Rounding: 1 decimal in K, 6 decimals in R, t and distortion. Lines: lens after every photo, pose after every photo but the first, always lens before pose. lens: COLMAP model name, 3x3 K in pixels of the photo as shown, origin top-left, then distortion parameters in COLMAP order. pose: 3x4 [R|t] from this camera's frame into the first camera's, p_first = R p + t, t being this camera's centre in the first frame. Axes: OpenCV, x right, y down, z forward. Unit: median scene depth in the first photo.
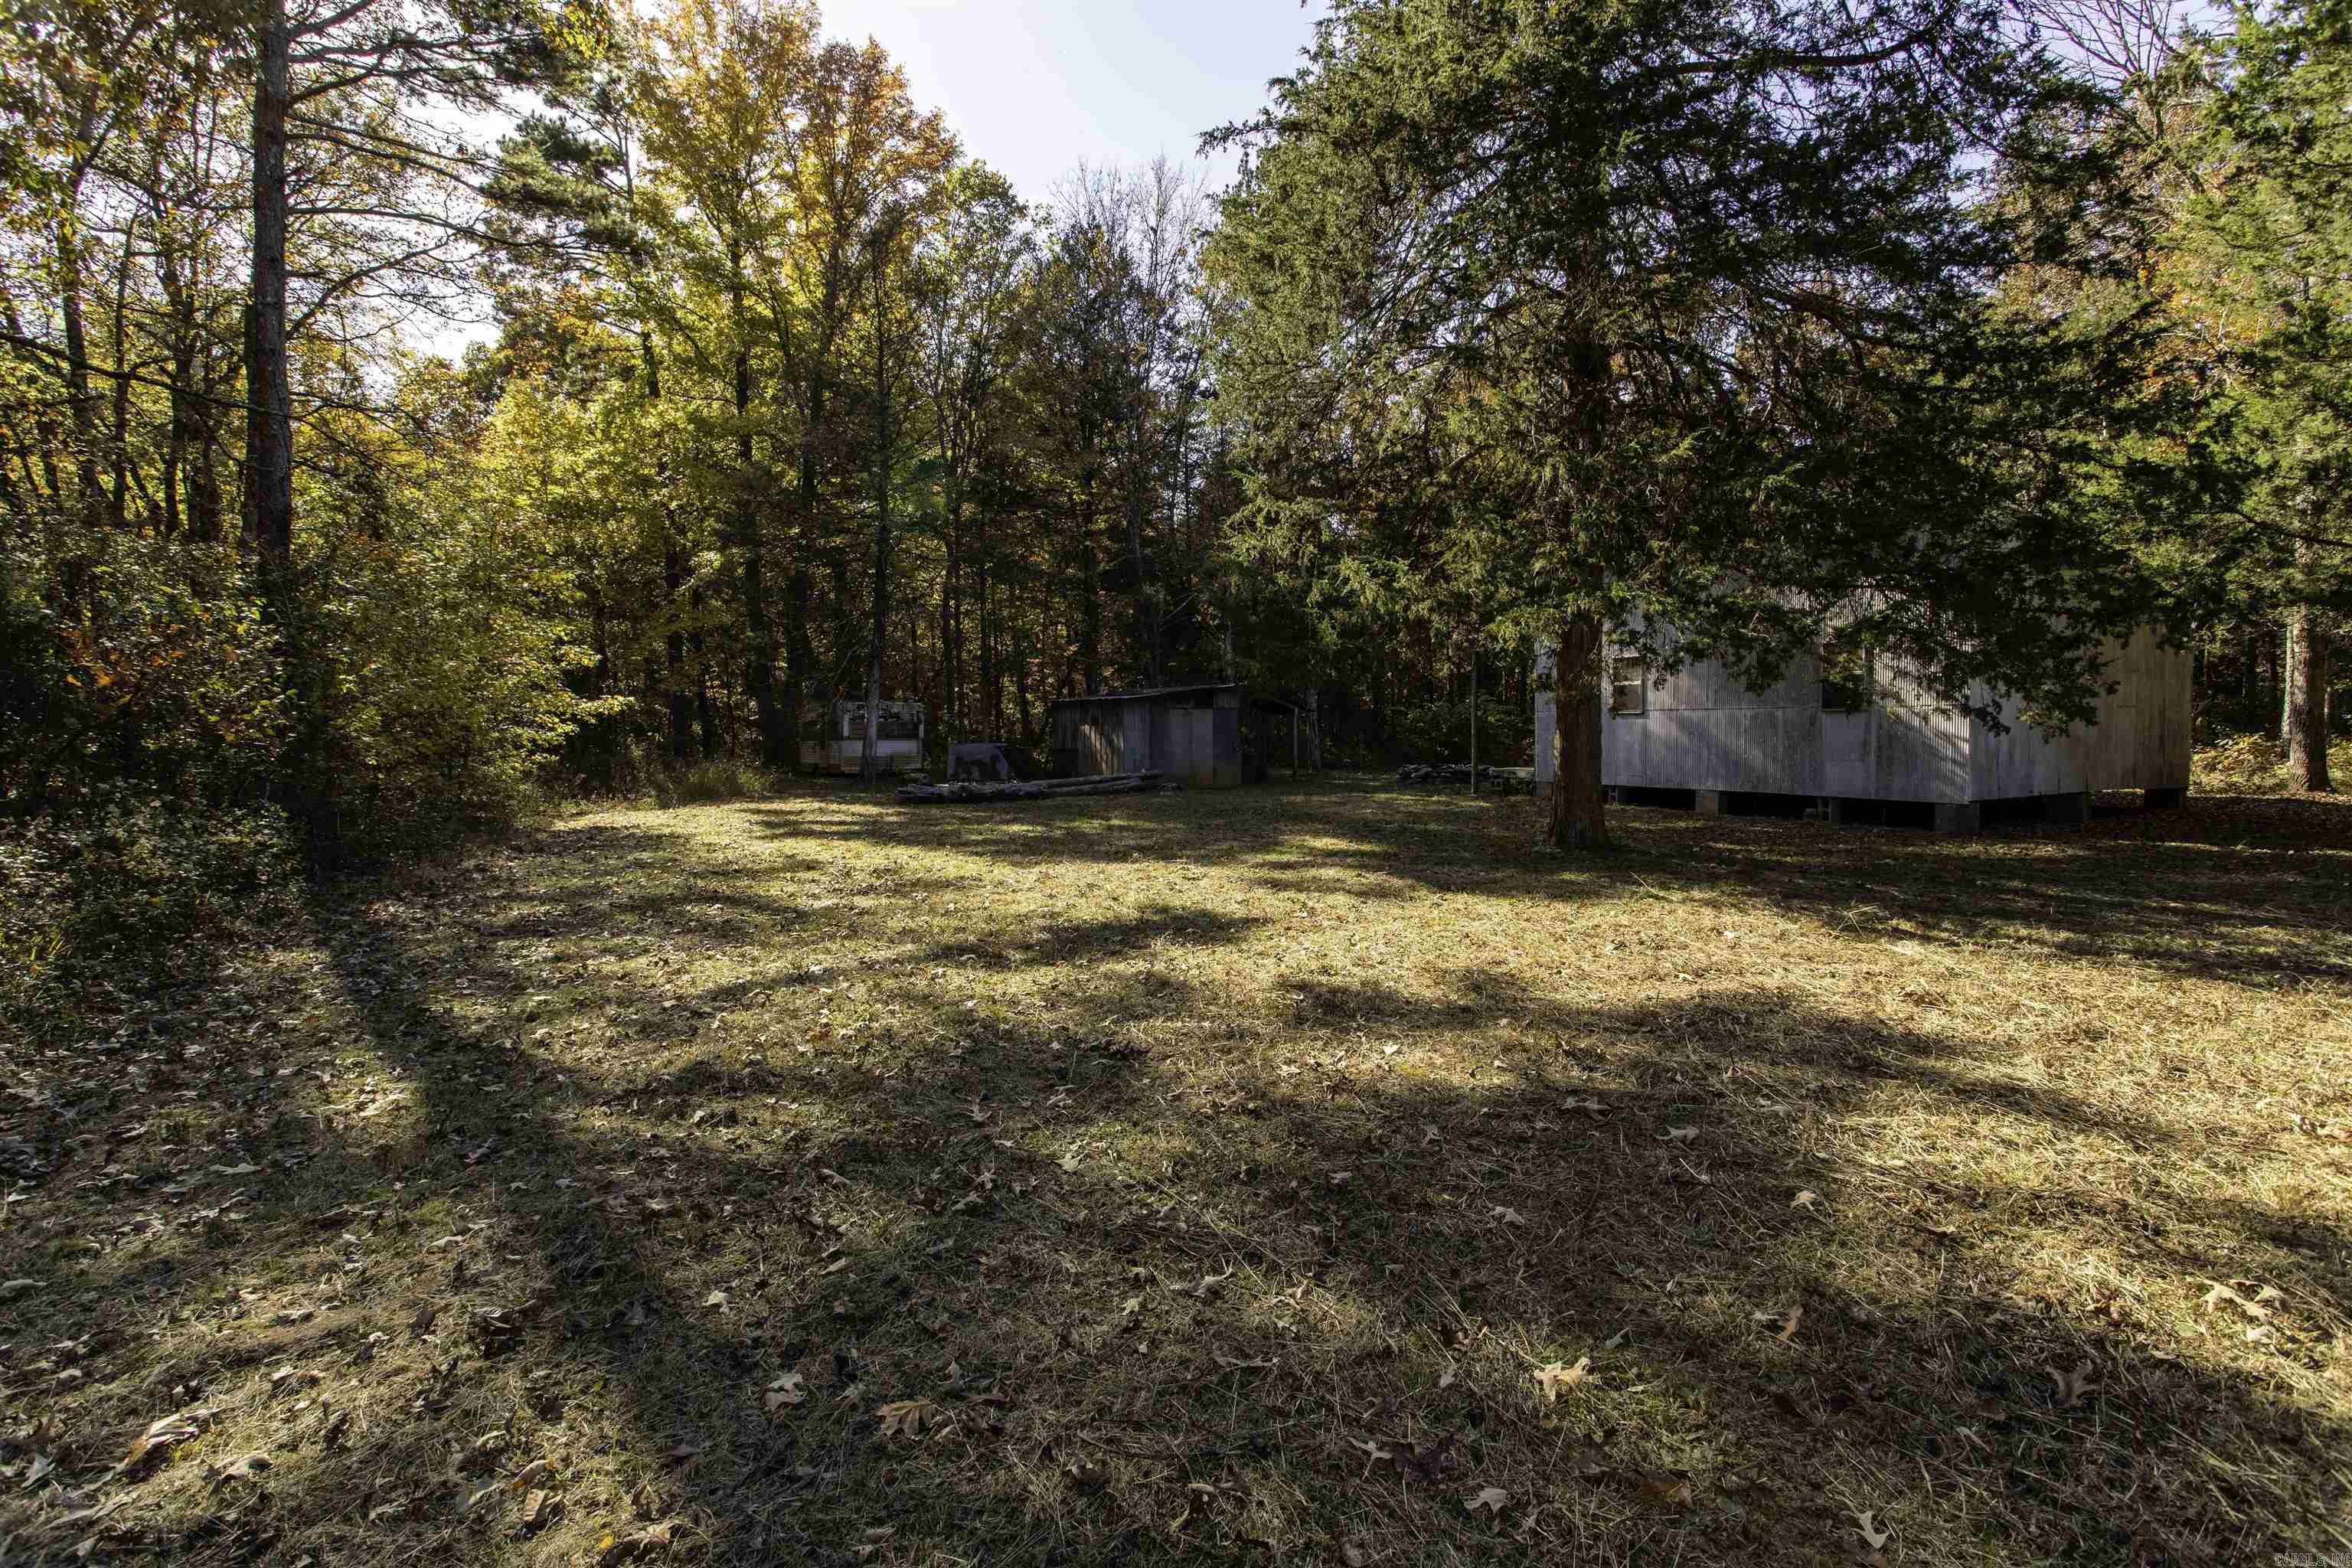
lens RADIAL K [[1172.6, 0, 1161.6], [0, 1172.6, 767.0], [0, 0, 1]] dist [0.008445, -0.000637]
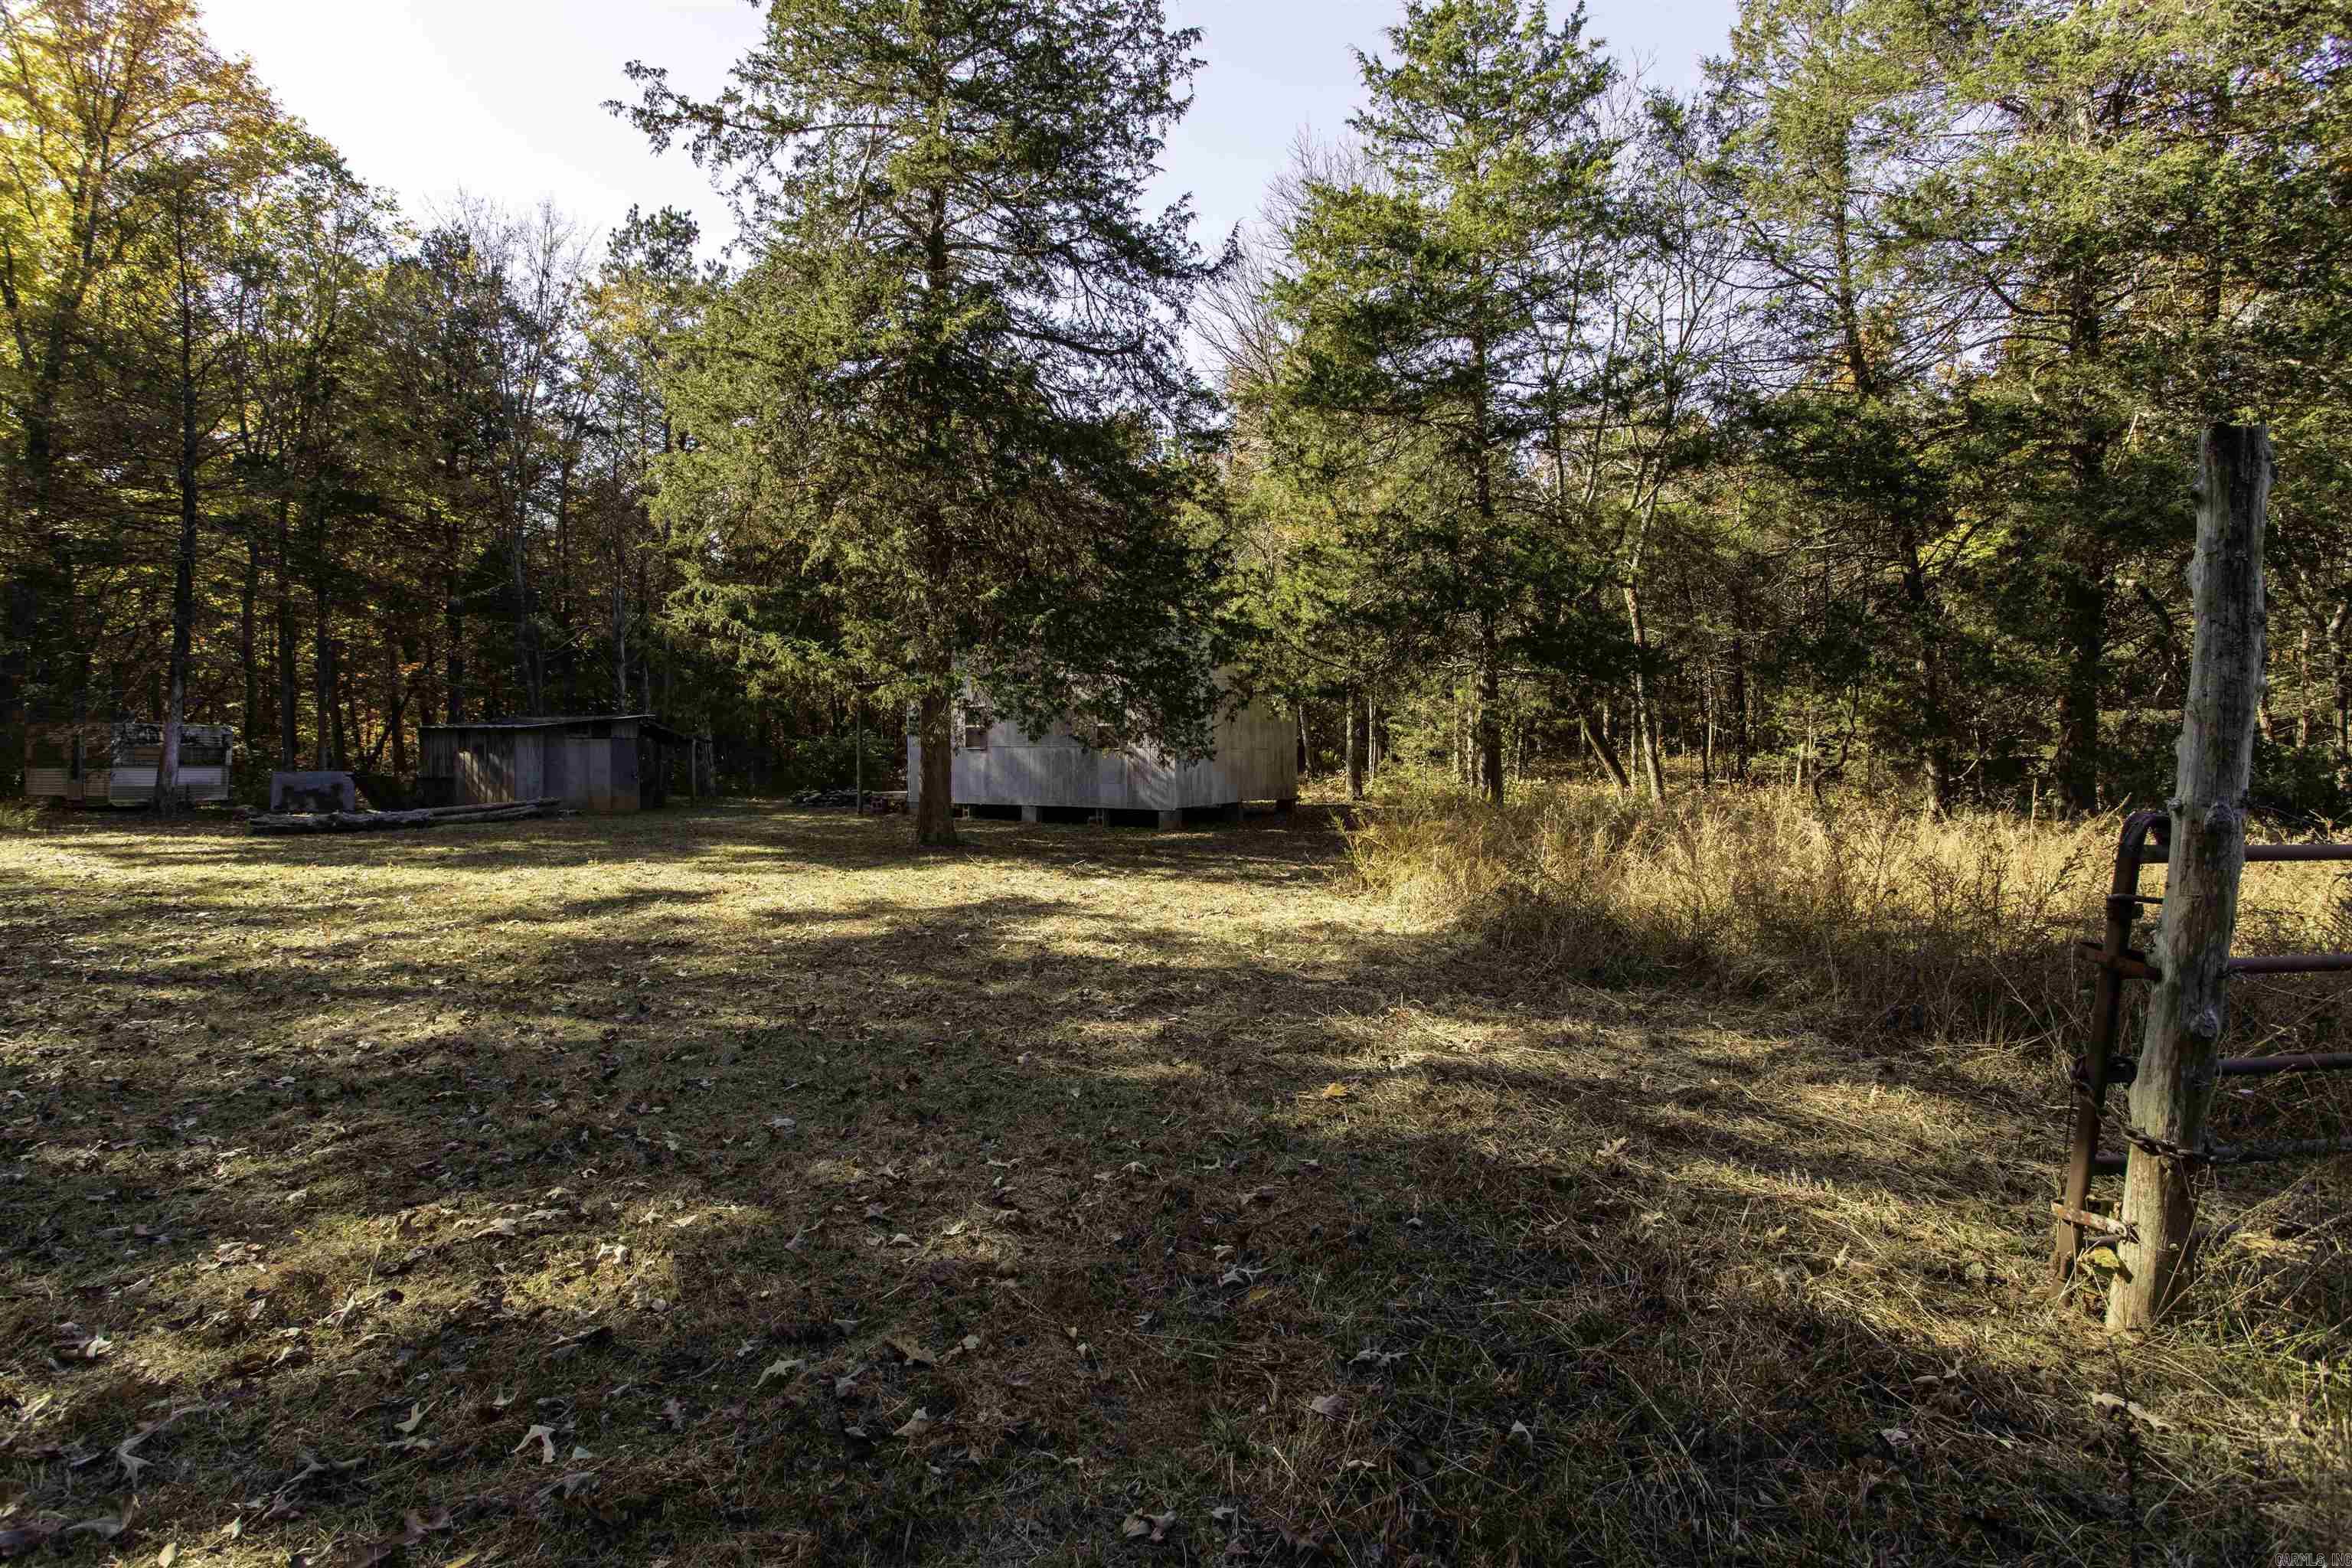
lens RADIAL K [[1172.6, 0, 1161.6], [0, 1172.6, 767.0], [0, 0, 1]] dist [0.008445, -0.000637]
pose [[0.868651, 0.003556, 0.495412, -0.110096], [0.008772, 0.999707, -0.022555, 0.008536], [-0.495347, 0.023938, 0.868365, -0.362714]]
